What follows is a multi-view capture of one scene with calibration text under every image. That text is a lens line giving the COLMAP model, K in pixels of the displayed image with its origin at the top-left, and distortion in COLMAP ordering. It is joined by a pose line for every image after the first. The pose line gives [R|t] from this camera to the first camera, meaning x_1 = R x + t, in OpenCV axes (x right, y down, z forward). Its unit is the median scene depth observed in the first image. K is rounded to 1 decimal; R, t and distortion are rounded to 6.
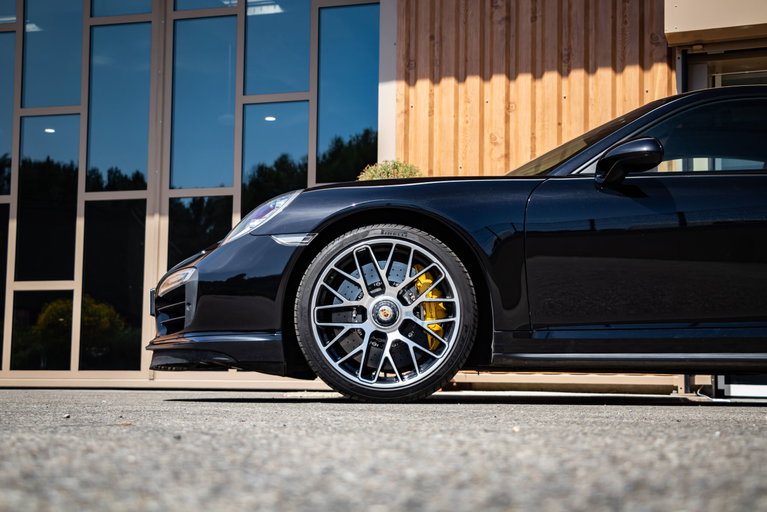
lens RADIAL K [[1273.8, 0, 380.9], [0, 1273.8, 258.0], [0, 0, 1]] dist [0.147135, 0.000000]
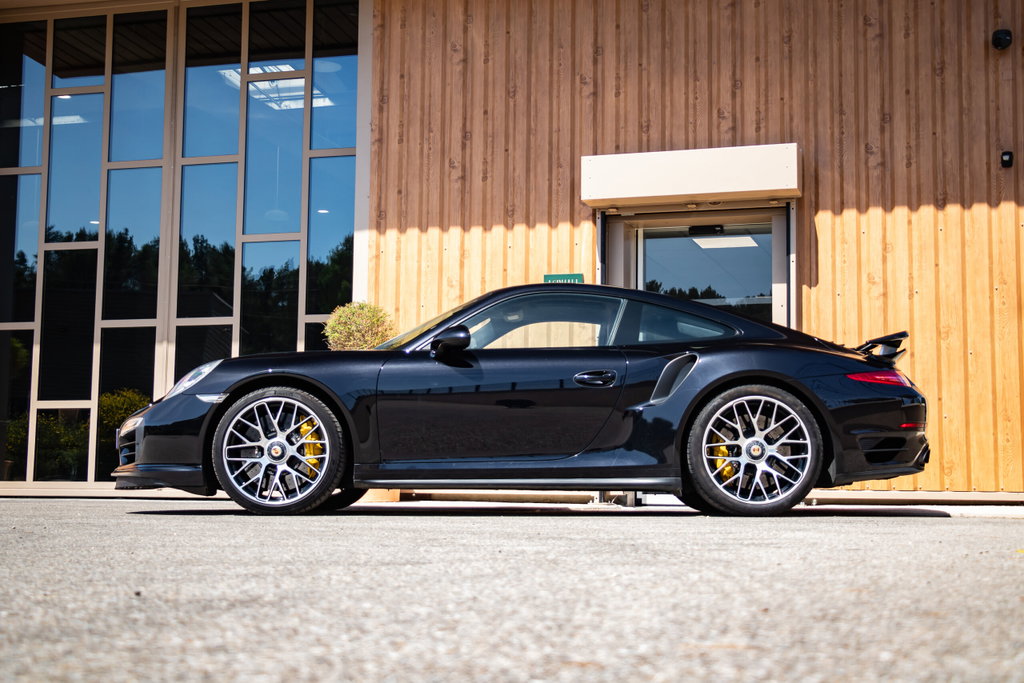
lens RADIAL K [[1296.1, 0, 444.8], [0, 1296.1, 354.8], [0, 0, 1]] dist [0.054277, 0.000000]
pose [[0.999889, 0.000356, 0.014921, 0.164928], [-0.000284, 0.999988, -0.004831, -0.054936], [-0.014922, 0.004826, 0.999877, -0.421882]]
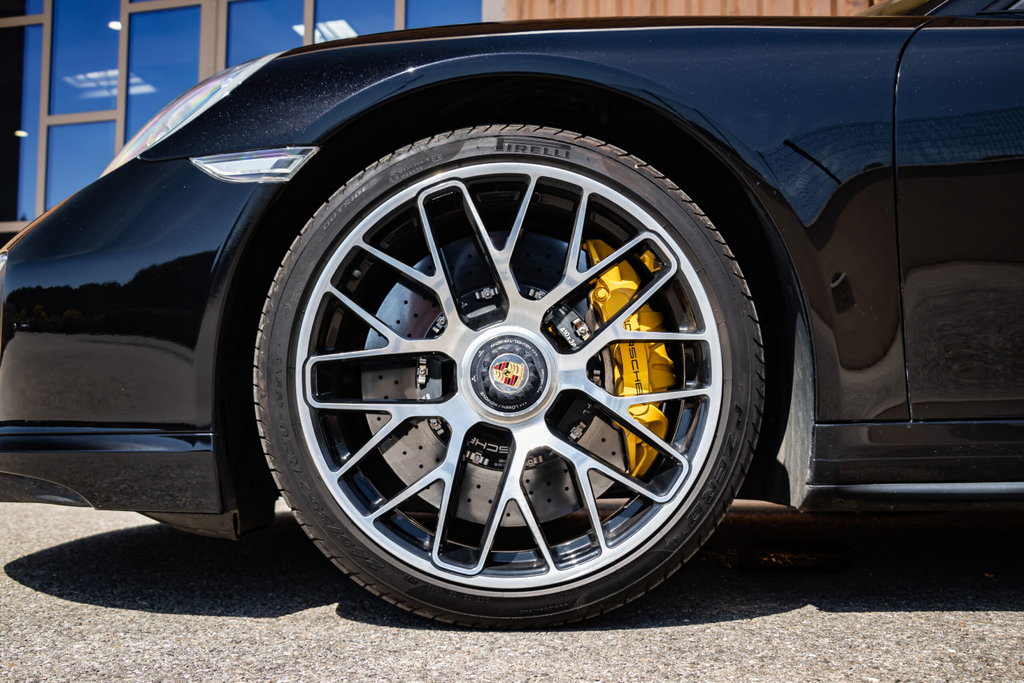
lens RADIAL K [[1242.1, 0, 511.9], [0, 1242.1, 347.1], [0, 0, 1]] dist [-0.017277, 0.000000]
pose [[0.999620, -0.000301, 0.027557, -0.005013], [-0.000593, 0.999475, 0.032406, 0.024511], [-0.027552, -0.032410, 0.999095, 0.650861]]
